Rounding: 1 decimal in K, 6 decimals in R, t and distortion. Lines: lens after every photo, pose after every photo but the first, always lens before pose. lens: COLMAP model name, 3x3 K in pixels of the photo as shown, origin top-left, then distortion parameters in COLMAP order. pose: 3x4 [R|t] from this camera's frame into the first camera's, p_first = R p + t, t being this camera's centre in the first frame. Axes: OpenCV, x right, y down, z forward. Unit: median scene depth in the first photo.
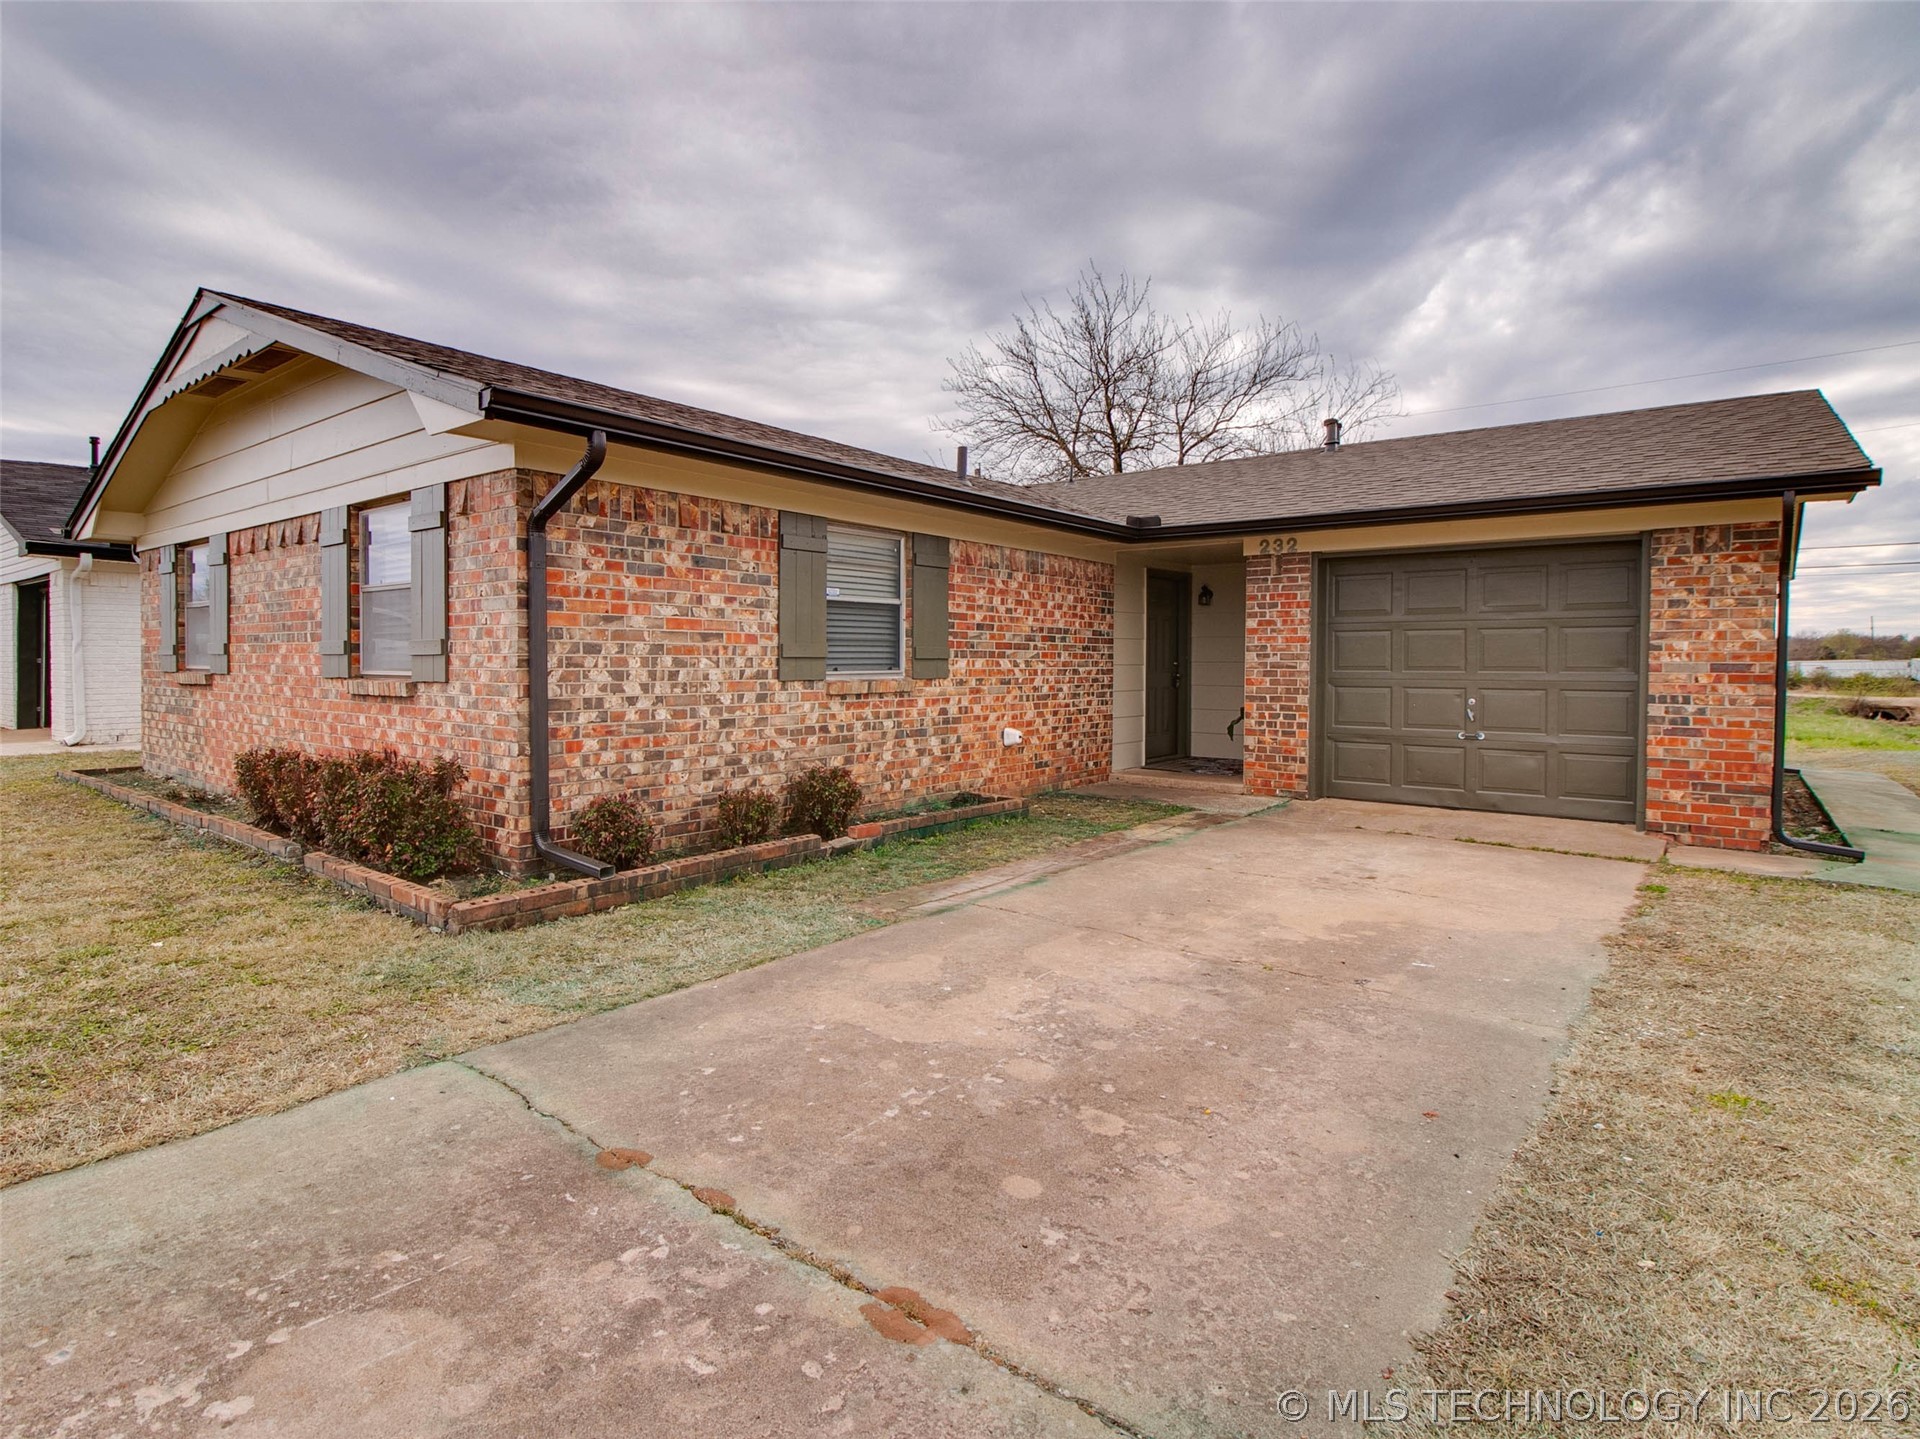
lens RADIAL K [[1023.5, 0, 962.9], [0, 1023.5, 691.0], [0, 0, 1]] dist [-0.011921, -0.002201]
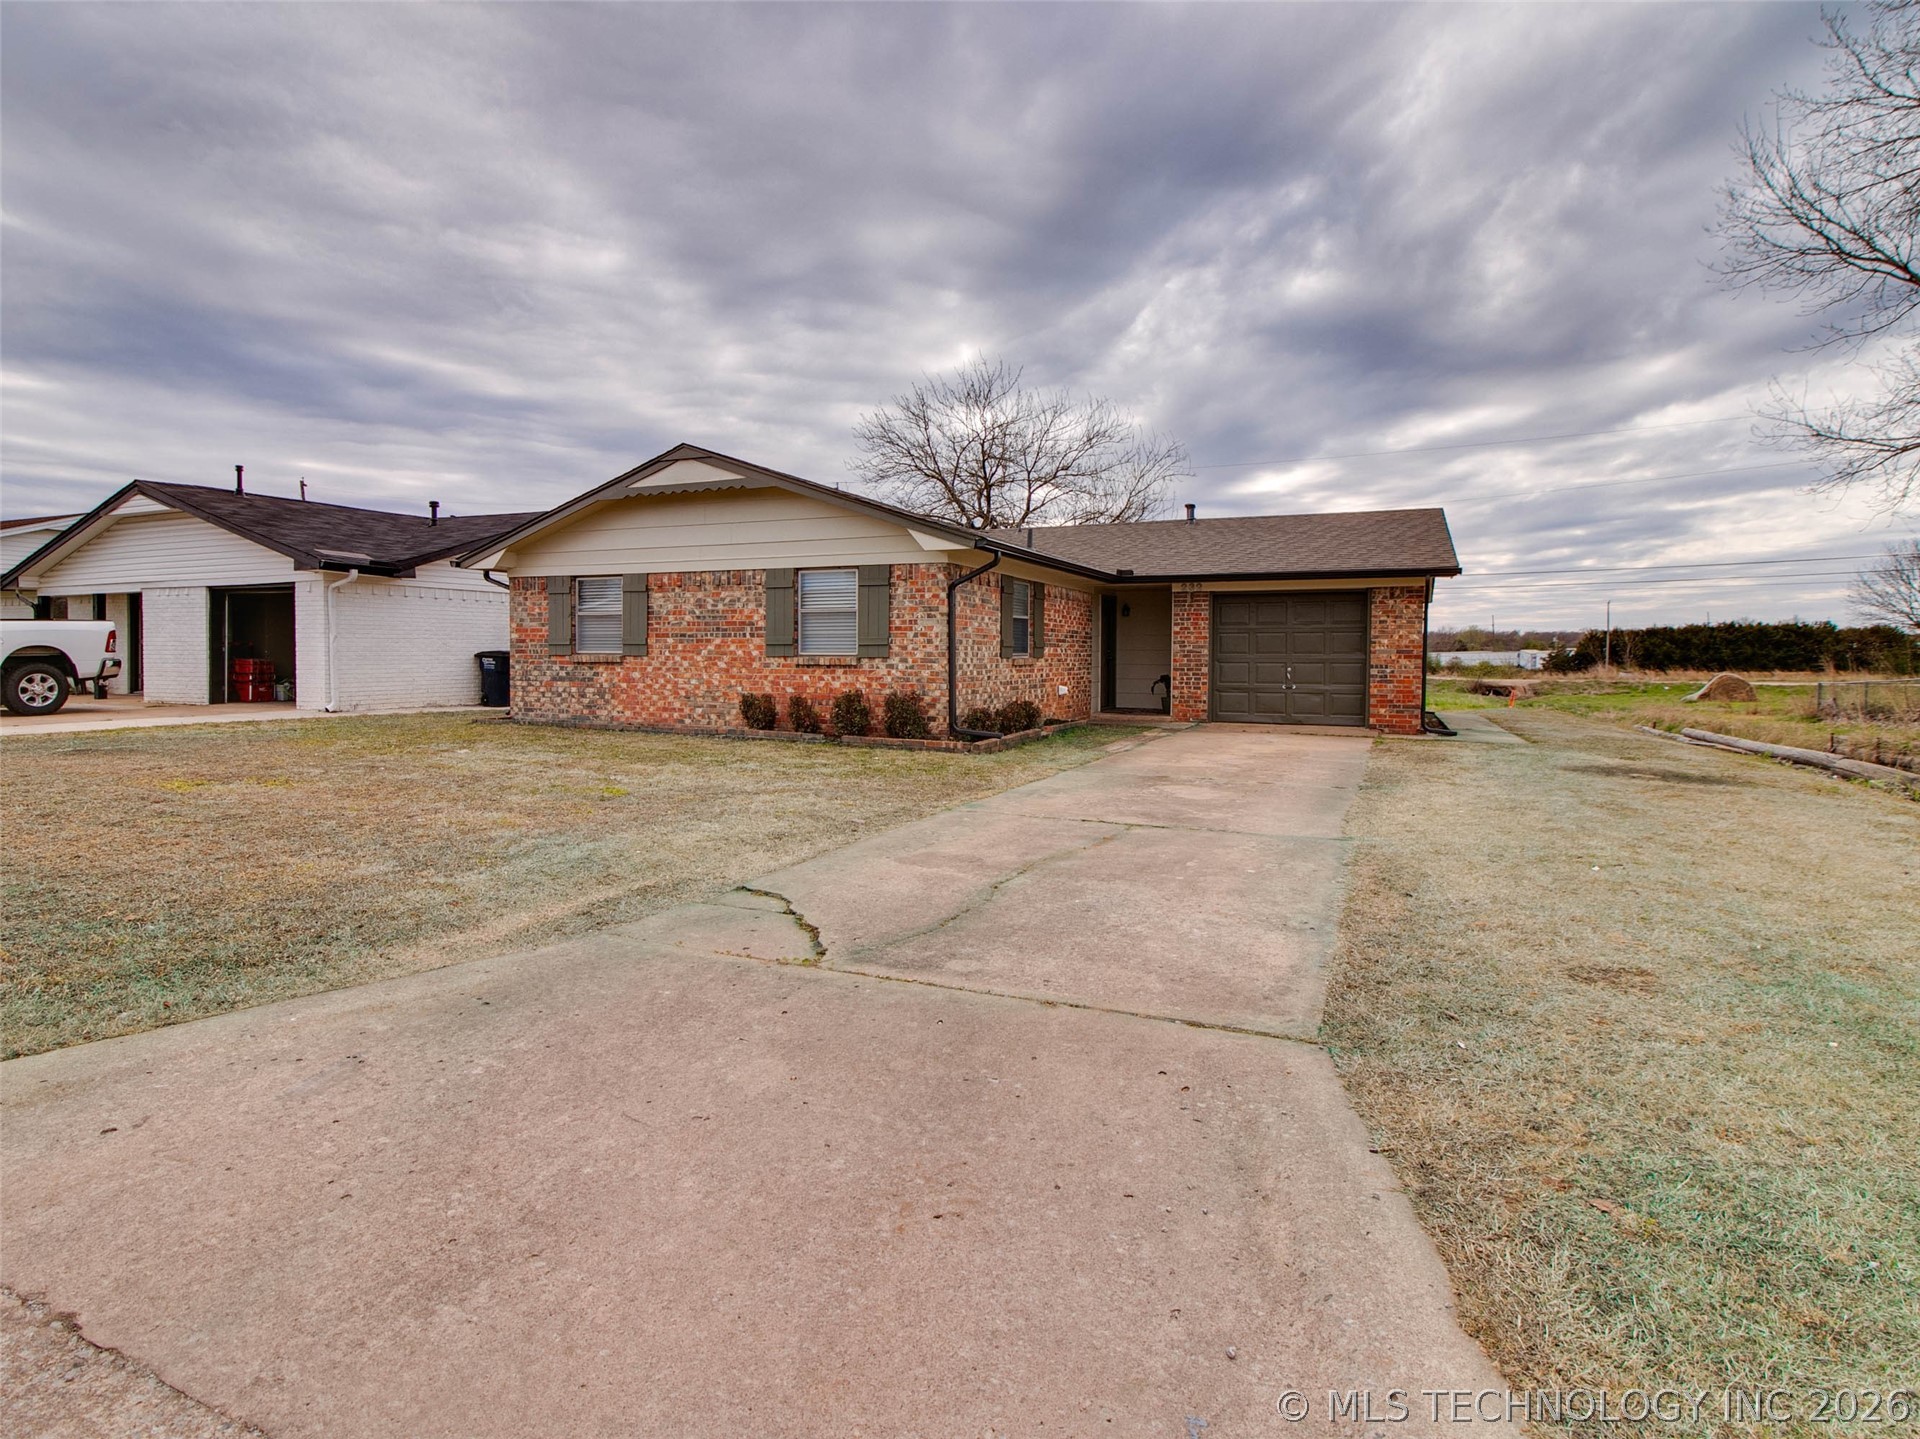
lens RADIAL K [[1039.4, 0, 945.0], [0, 1039.4, 699.8], [0, 0, 1]] dist [-0.015003, 0.000027]
pose [[0.970405, -0.011372, 0.241217, -0.655157], [0.007681, 0.999839, 0.016233, 0.032363], [-0.241362, -0.013900, 0.970336, -0.817062]]
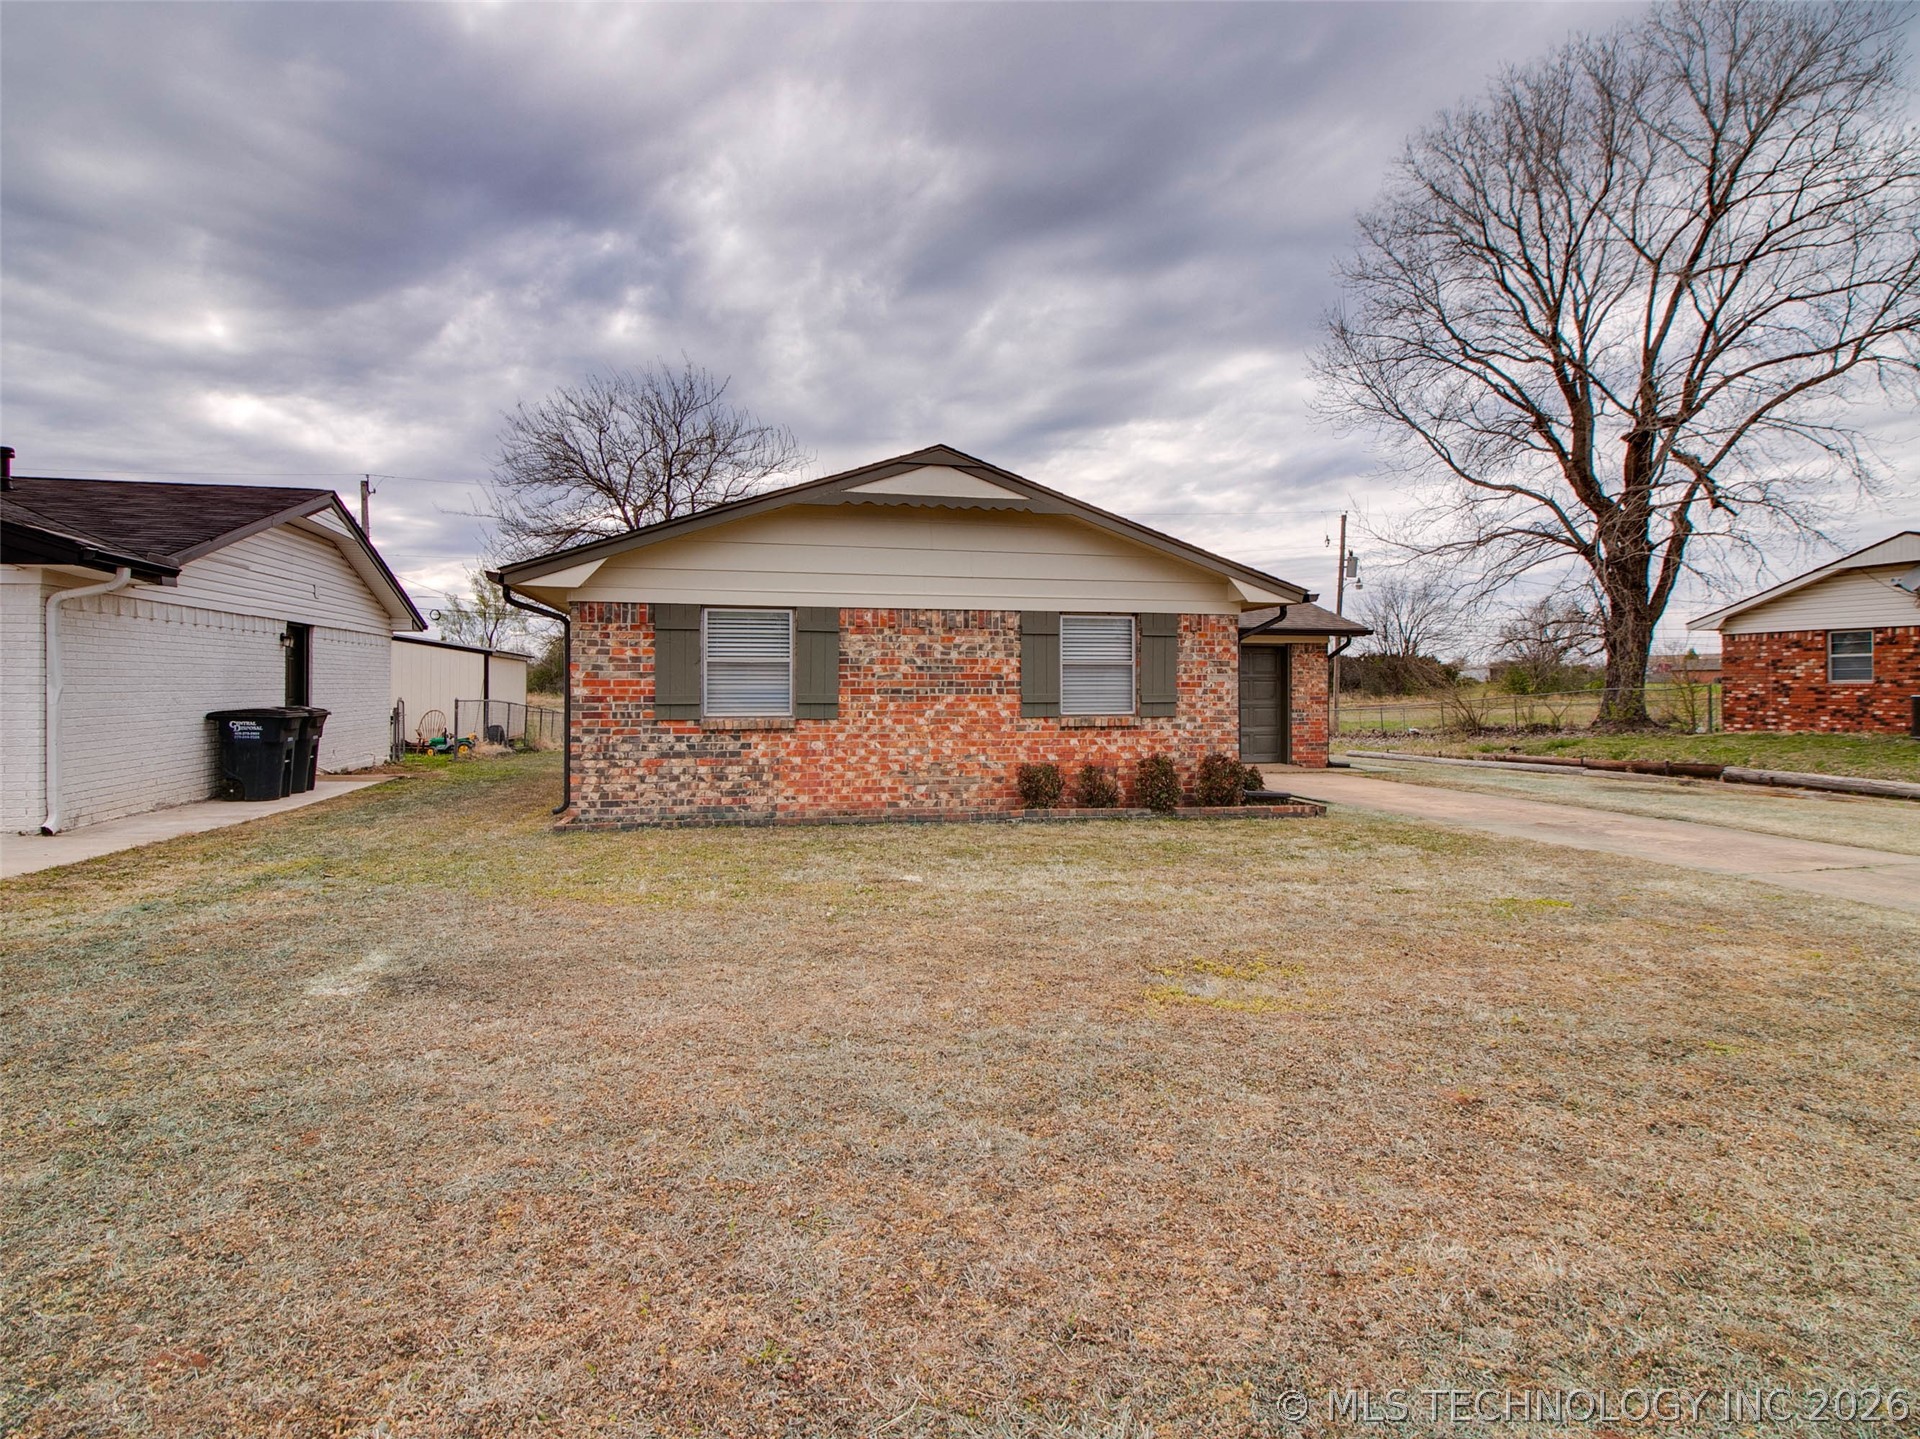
lens RADIAL K [[1013.2, 0, 964.2], [0, 1013.2, 683.3], [0, 0, 1]] dist [0.000291, -0.013288]
pose [[0.615119, -0.002976, 0.788429, -1.611726], [0.026868, 0.999491, -0.017189, -0.035298], [-0.787976, 0.031757, 0.614886, 0.097474]]
